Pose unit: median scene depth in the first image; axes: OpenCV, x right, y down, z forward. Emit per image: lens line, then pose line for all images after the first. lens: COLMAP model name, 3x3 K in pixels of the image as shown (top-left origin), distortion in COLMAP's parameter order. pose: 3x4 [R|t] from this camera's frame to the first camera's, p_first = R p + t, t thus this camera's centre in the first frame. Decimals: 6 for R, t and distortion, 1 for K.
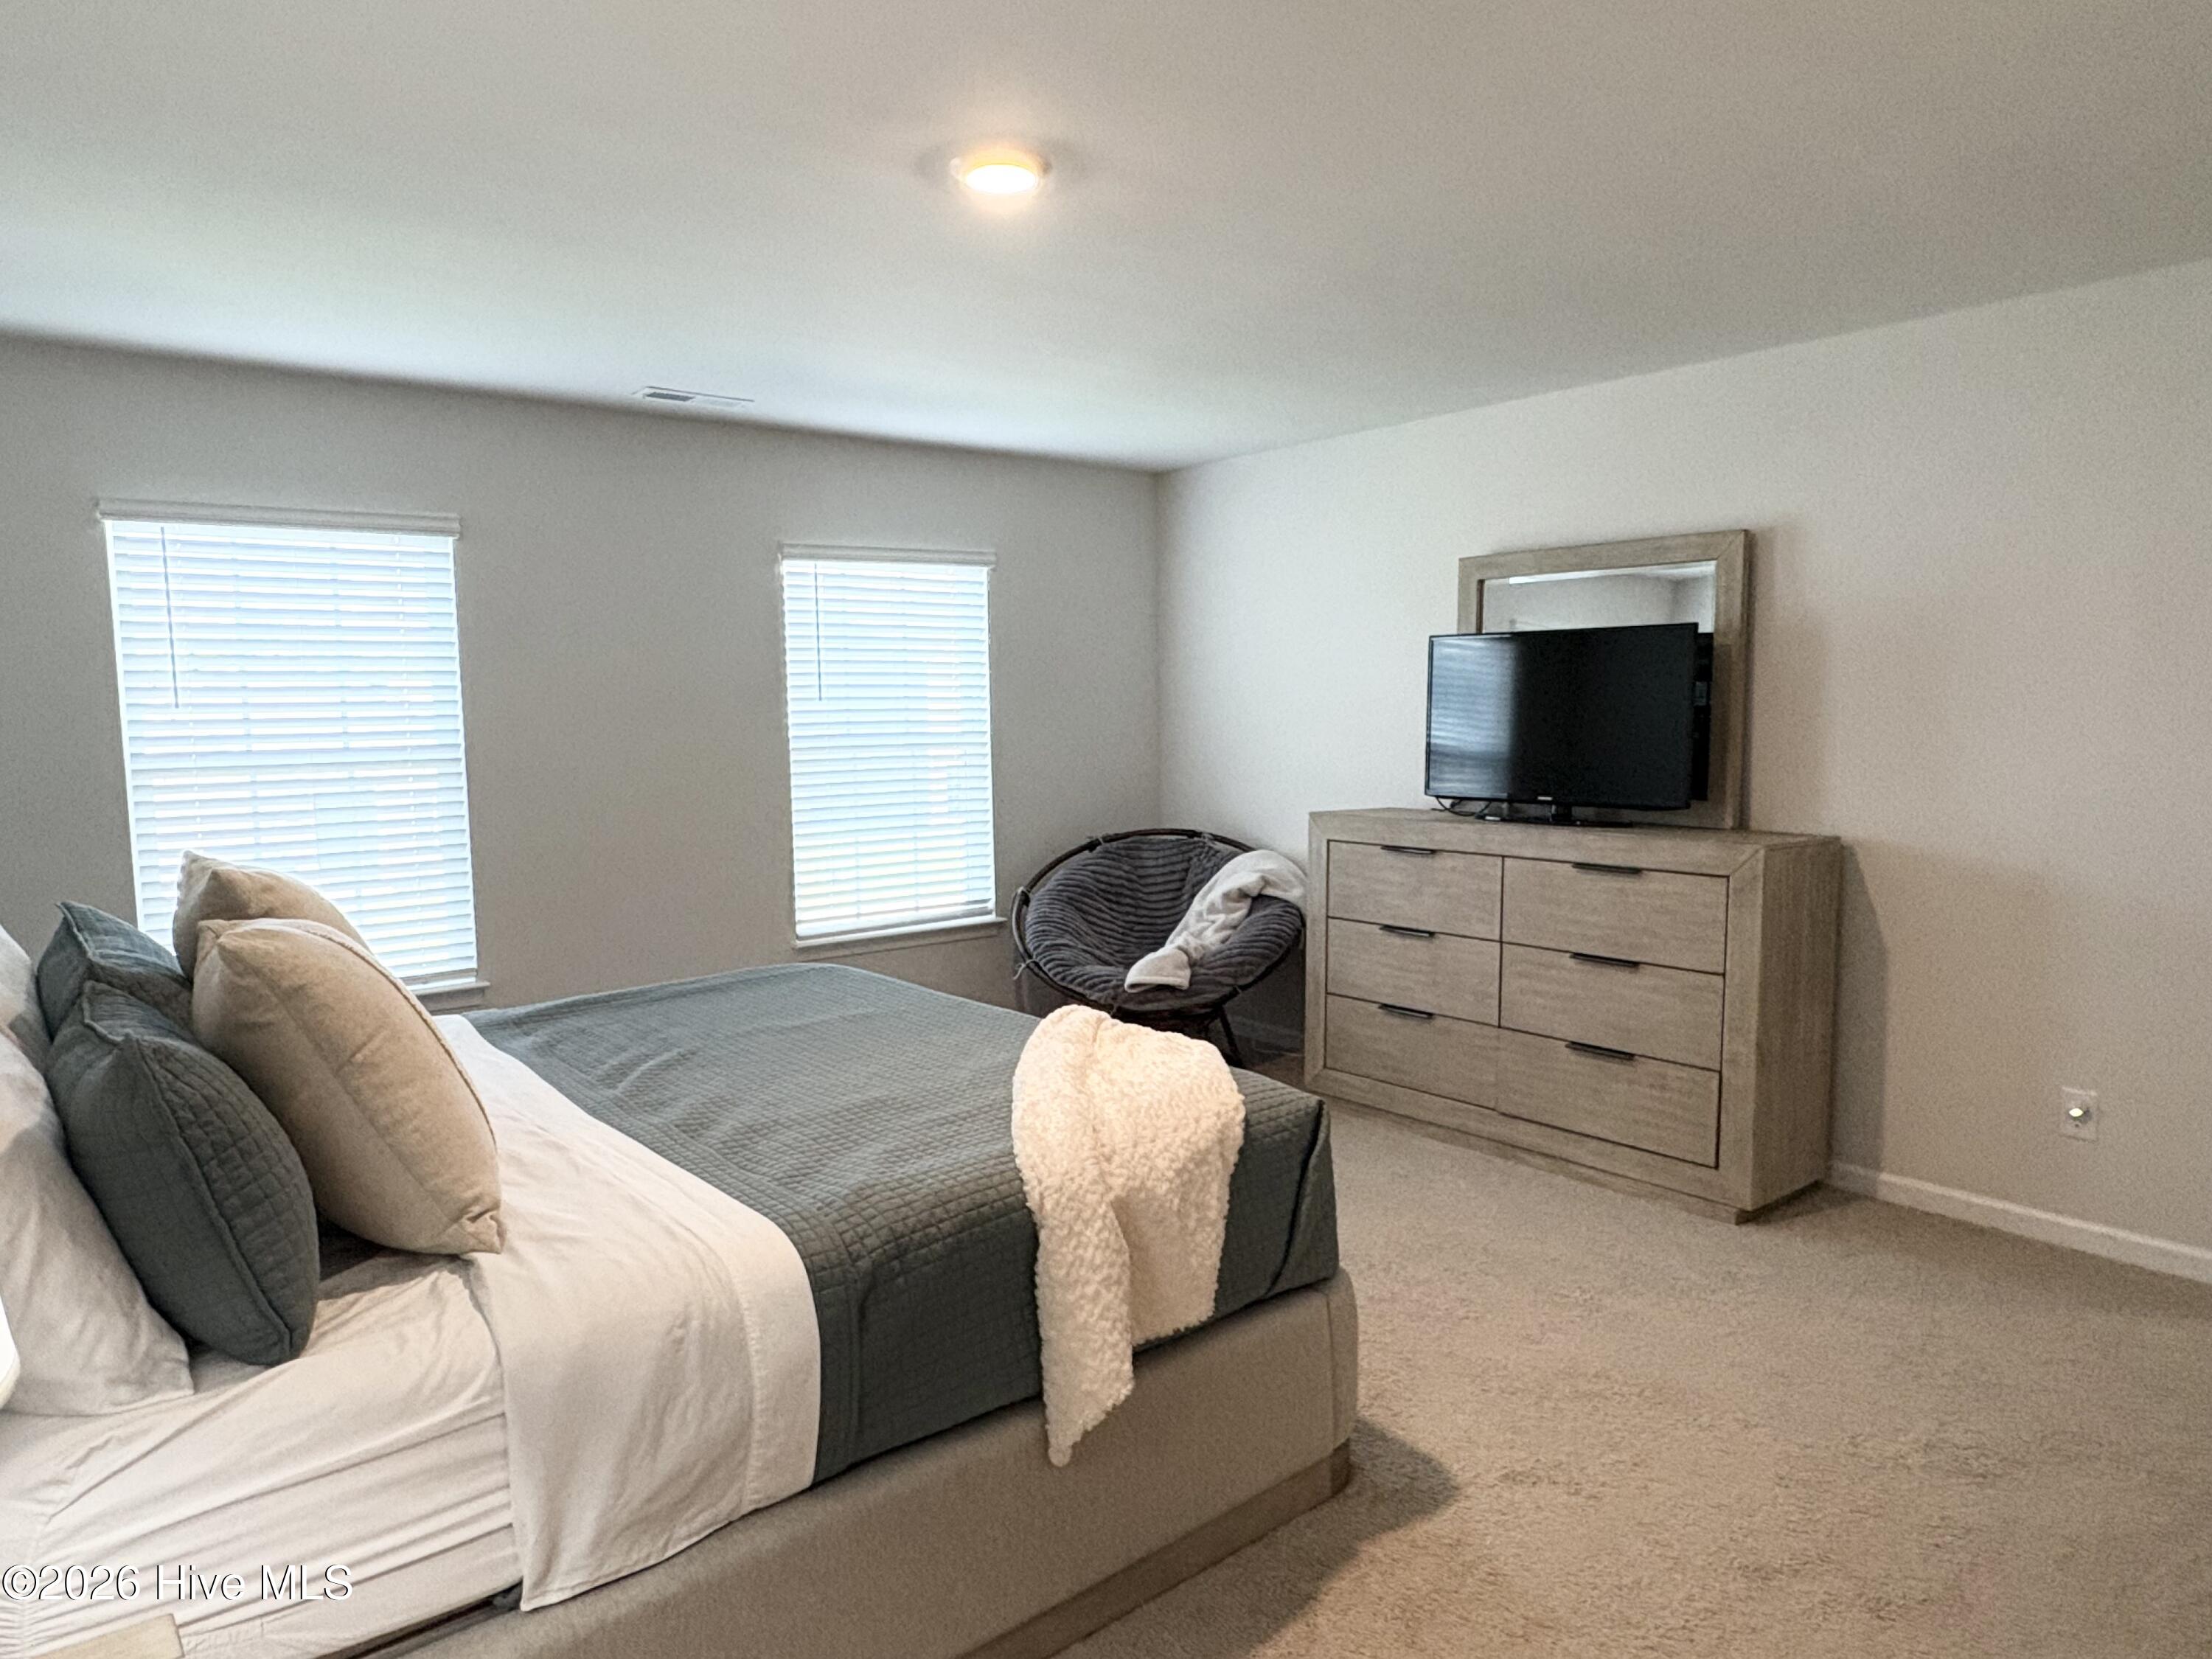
lens RADIAL K [[1424.0, 0, 1106.0], [0, 1424.0, 829.5], [0, 0, 1]] dist [0.002002, 0.000278]
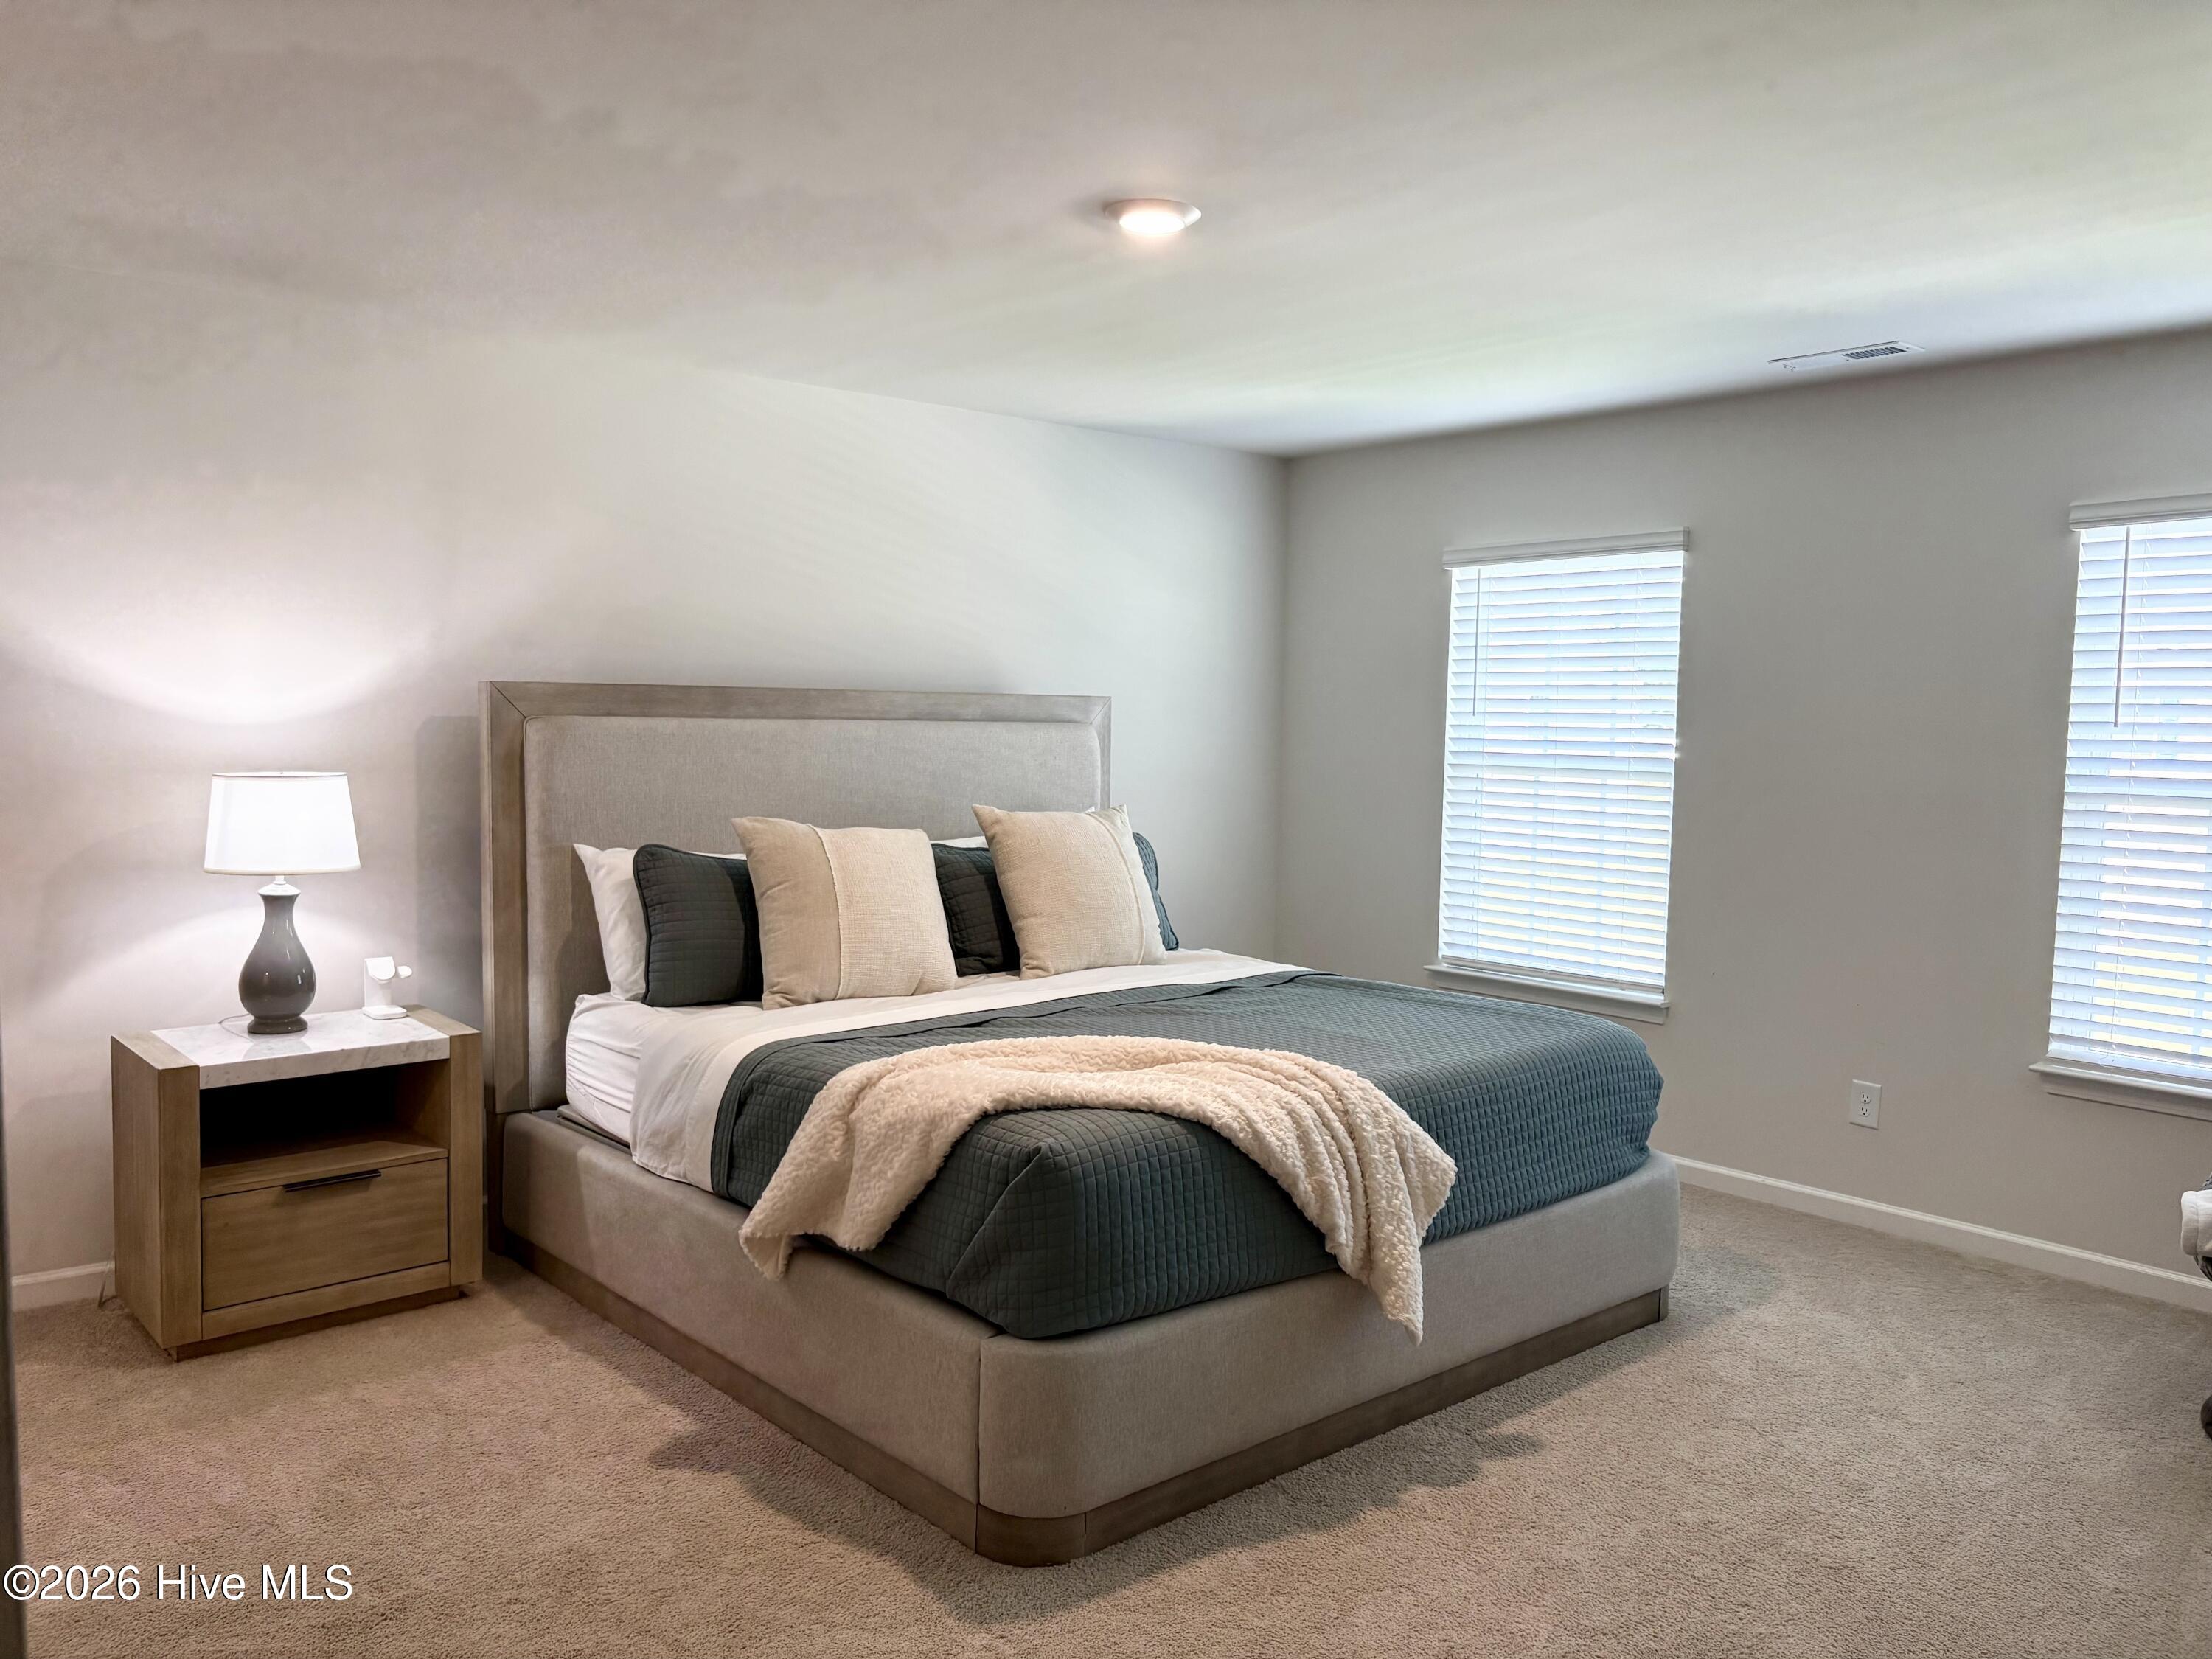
lens RADIAL K [[1704.8, 0, 1106.0], [0, 1704.8, 829.5], [0, 0, 1]] dist [0.028691, 0.005888]
pose [[0.014943, 0.082666, -0.996465, 0.772820], [-0.111967, 0.990447, 0.080488, -0.066560], [0.993600, 0.110369, 0.024056, 0.622750]]
